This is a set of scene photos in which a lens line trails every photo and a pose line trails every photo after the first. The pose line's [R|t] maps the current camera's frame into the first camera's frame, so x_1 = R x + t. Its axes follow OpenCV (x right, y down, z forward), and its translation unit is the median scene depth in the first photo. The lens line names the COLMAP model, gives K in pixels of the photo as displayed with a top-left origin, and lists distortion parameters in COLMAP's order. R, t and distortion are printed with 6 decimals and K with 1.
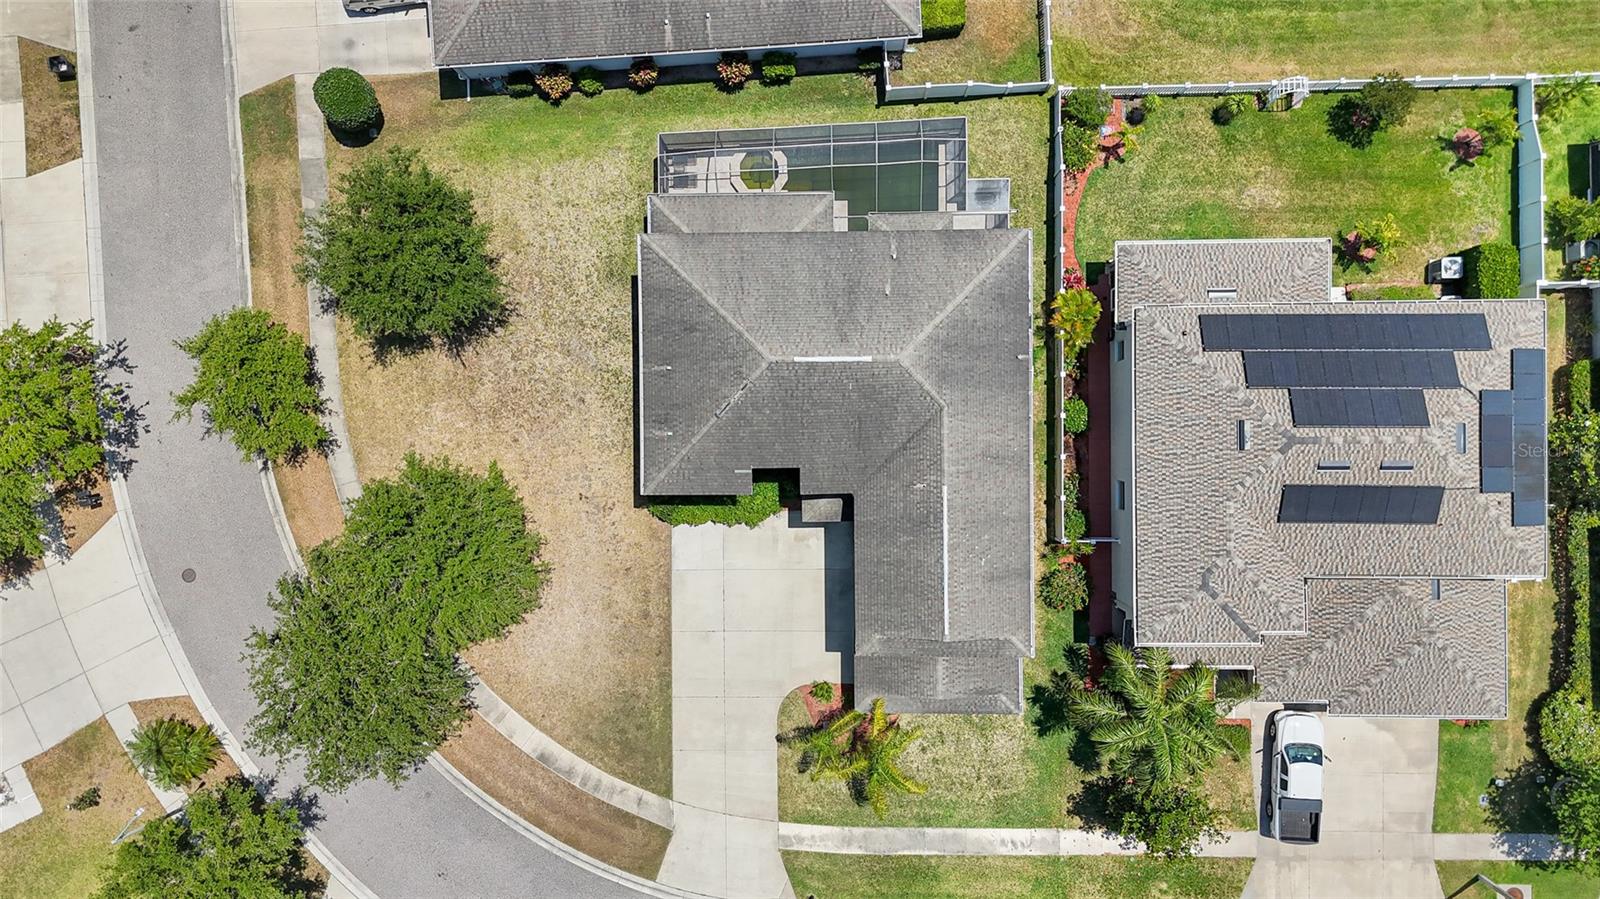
lens RADIAL K [[1164.7, 0, 792.4], [0, 1164.7, 447.0], [0, 0, 1]] dist [0.041683, -0.061696]
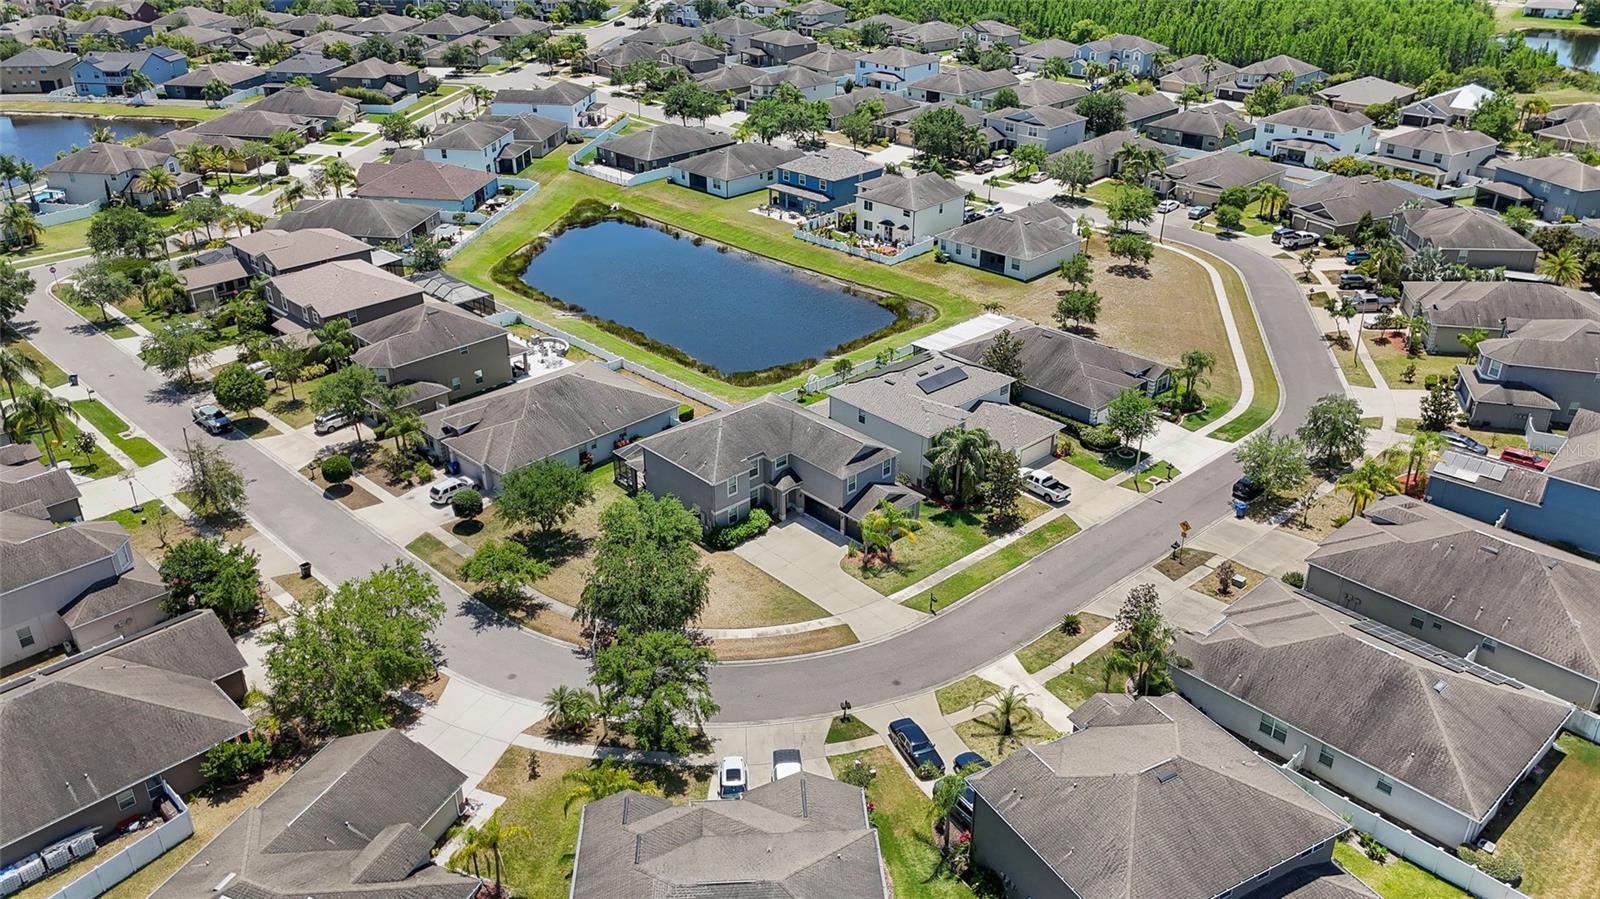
lens RADIAL K [[1164.7, 0, 792.4], [0, 1164.7, 447.0], [0, 0, 1]] dist [0.041683, -0.061696]
pose [[0.744128, -0.293636, 0.600043, -1.109636], [0.667777, 0.351975, -0.655886, 1.306429], [-0.018609, 0.888758, 0.457998, 0.003476]]
